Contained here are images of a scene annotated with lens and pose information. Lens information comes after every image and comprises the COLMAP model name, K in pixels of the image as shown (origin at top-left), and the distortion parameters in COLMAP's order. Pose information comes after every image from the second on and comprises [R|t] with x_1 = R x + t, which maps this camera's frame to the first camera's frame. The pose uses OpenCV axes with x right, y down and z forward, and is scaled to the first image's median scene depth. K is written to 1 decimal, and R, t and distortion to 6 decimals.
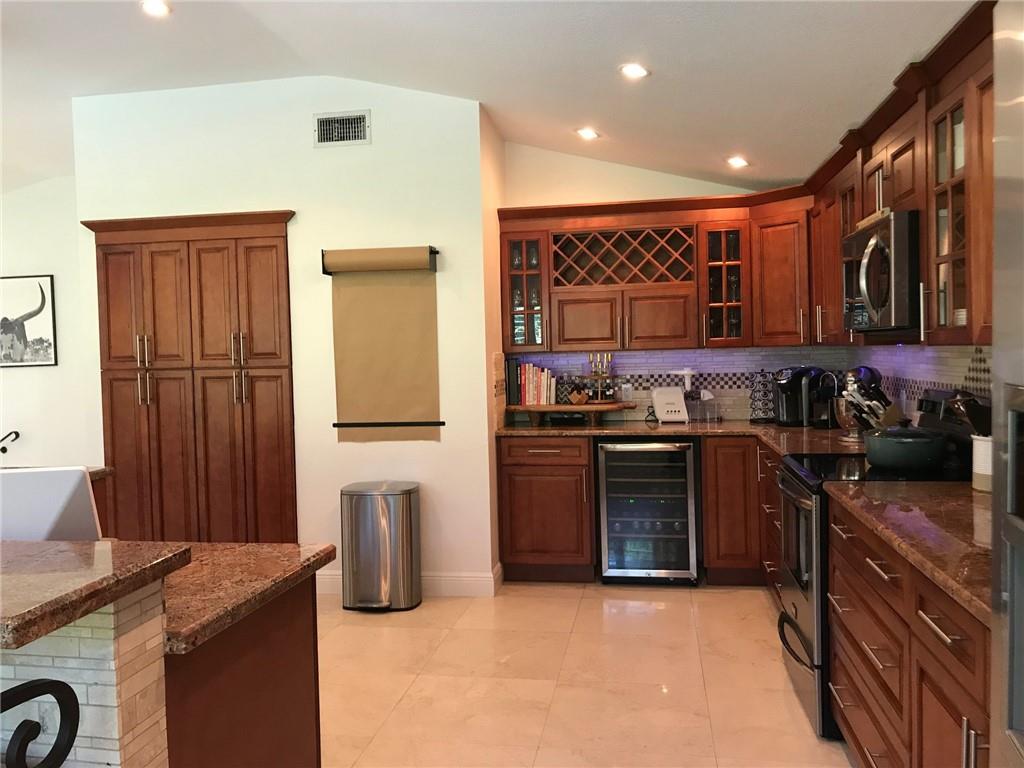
lens RADIAL K [[845.4, 0, 509.6], [0, 845.4, 378.8], [0, 0, 1]] dist [0.013767, -0.005285]
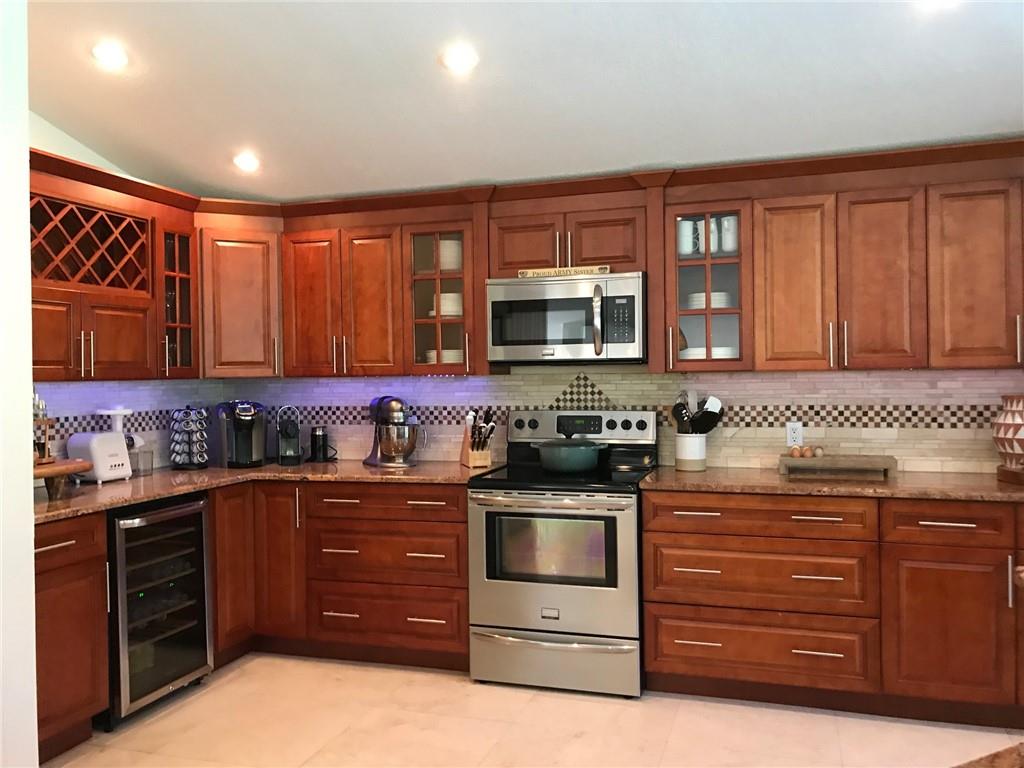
lens RADIAL K [[835.4, 0, 511.4], [0, 835.4, 384.9], [0, 0, 1]] dist [0.073995, -0.081072]
pose [[0.154375, 0.007696, 0.987982, -0.486433], [0.044157, 0.998917, -0.014681, -0.005228], [-0.987025, 0.045892, 0.153868, 0.560164]]
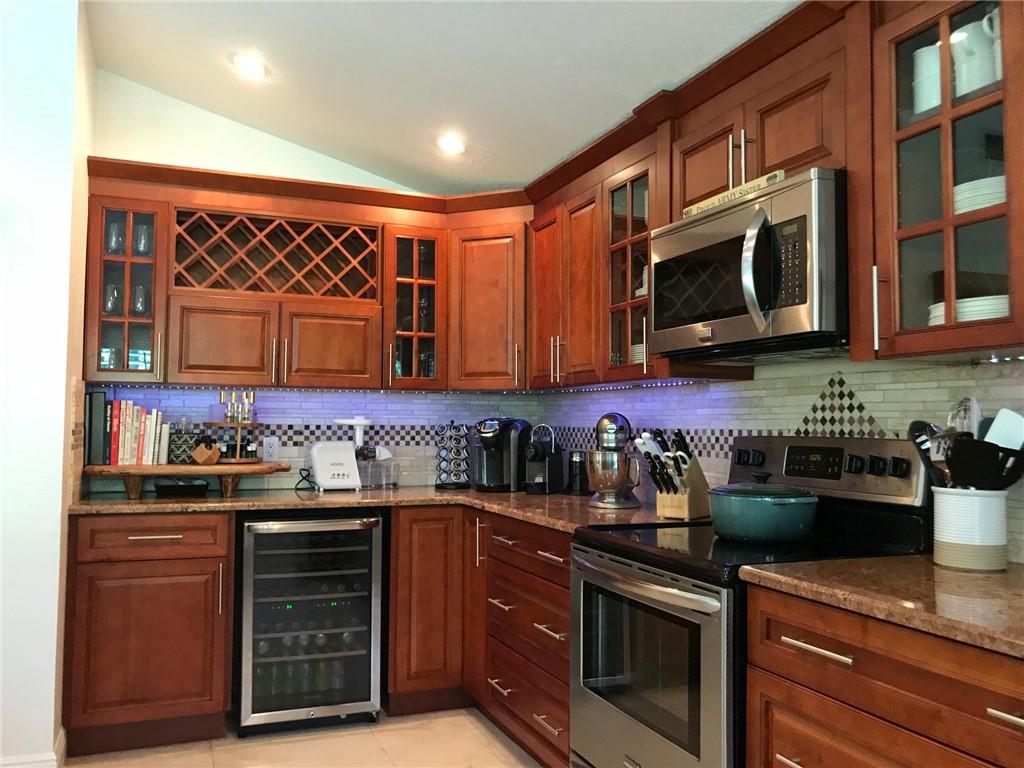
lens RADIAL K [[834.6, 0, 512.0], [0, 834.6, 384.0], [0, 0, 1]] dist [0.067963, -0.163391]
pose [[0.852750, 0.056083, 0.519300, -0.061062], [-0.010414, 0.995847, -0.090449, 0.024930], [-0.522216, 0.071723, 0.849792, 0.310910]]
